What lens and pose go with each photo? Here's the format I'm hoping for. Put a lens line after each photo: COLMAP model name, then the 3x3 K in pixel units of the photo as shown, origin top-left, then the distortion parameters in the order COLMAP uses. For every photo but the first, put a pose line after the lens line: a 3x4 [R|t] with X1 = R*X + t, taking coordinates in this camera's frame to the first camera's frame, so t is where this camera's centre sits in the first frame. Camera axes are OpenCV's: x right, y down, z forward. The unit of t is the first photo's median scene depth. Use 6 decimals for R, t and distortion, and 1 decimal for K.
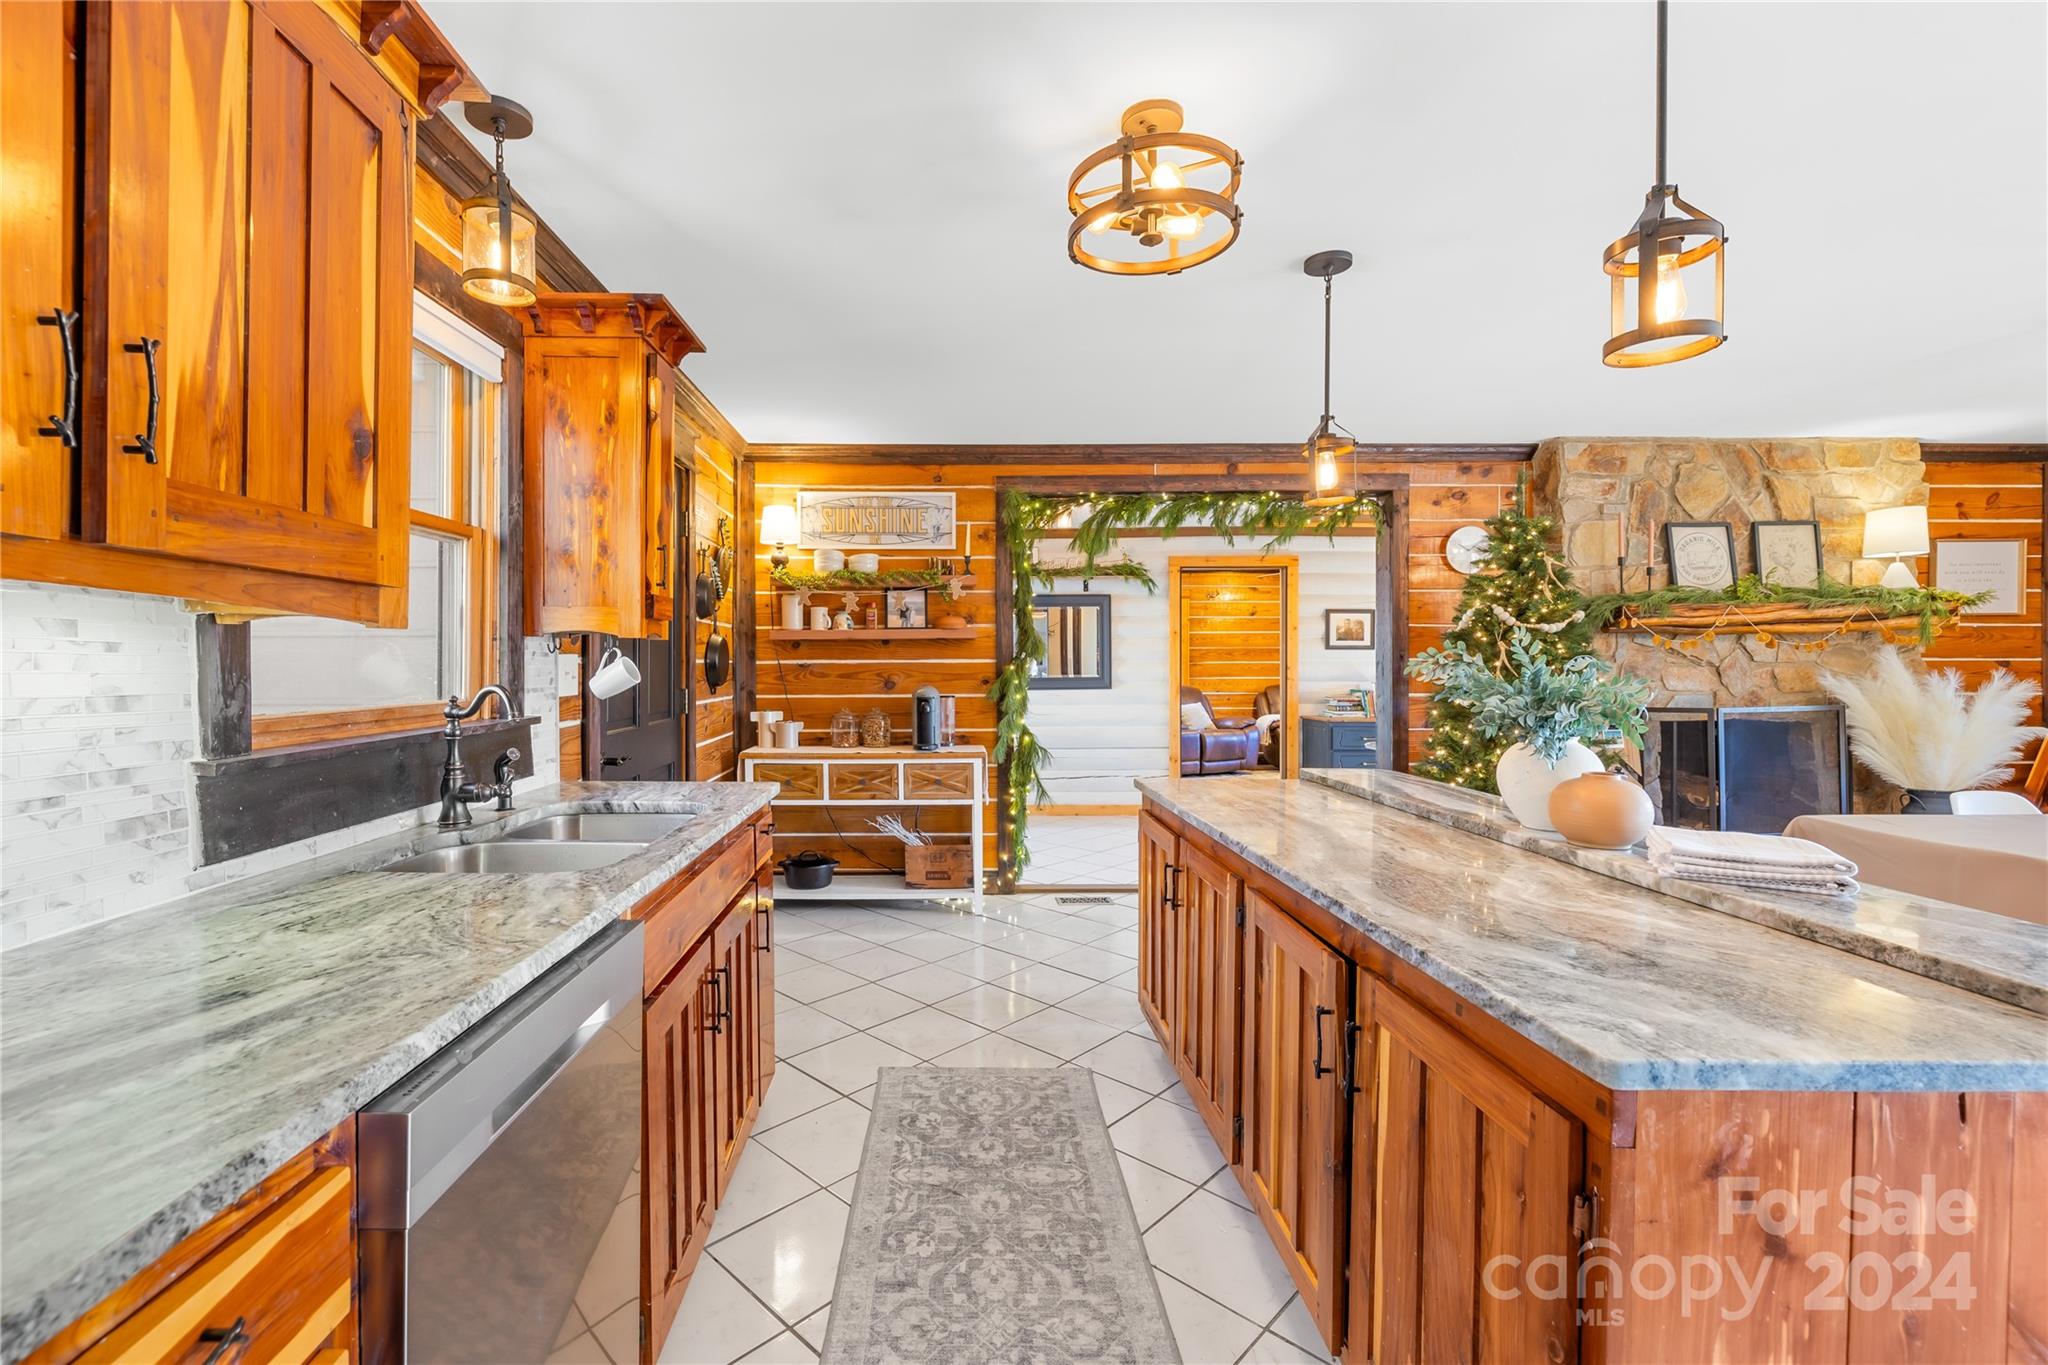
lens RADIAL K [[889.6, 0, 955.0], [0, 889.6, 676.0], [0, 0, 1]] dist [0.001699, 0.000221]
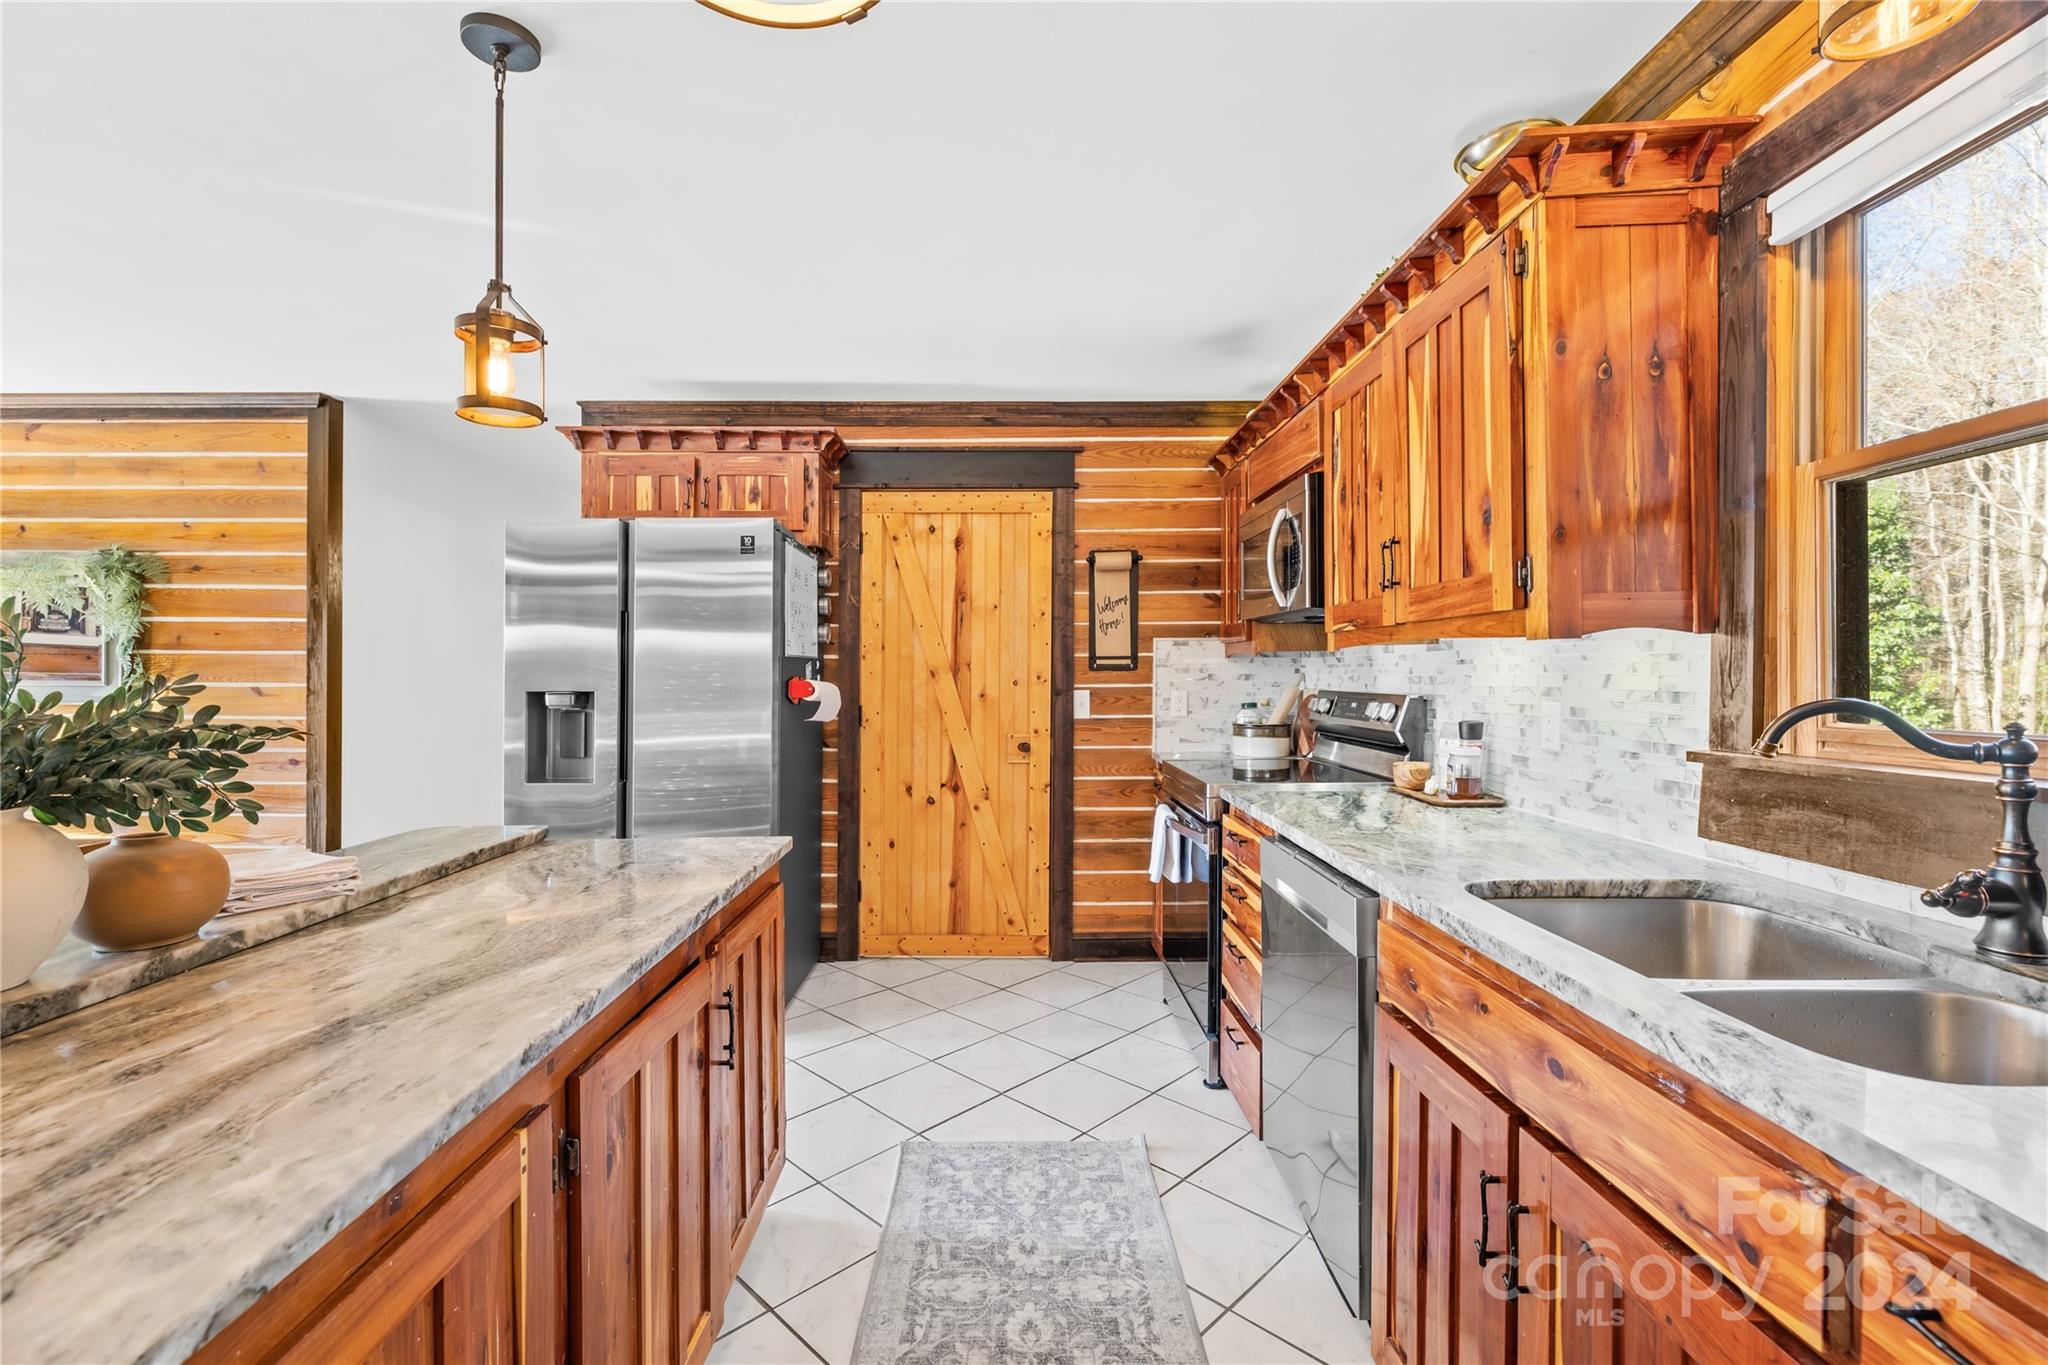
lens RADIAL K [[893.4, 0, 998.8], [0, 893.4, 683.1], [0, 0, 1]] dist [-0.000275, 0.000020]
pose [[-0.999946, 0.003926, 0.009623, 0.019695], [0.004141, 0.999742, 0.022355, -0.006803], [-0.009533, 0.022394, -0.999704, 0.647346]]
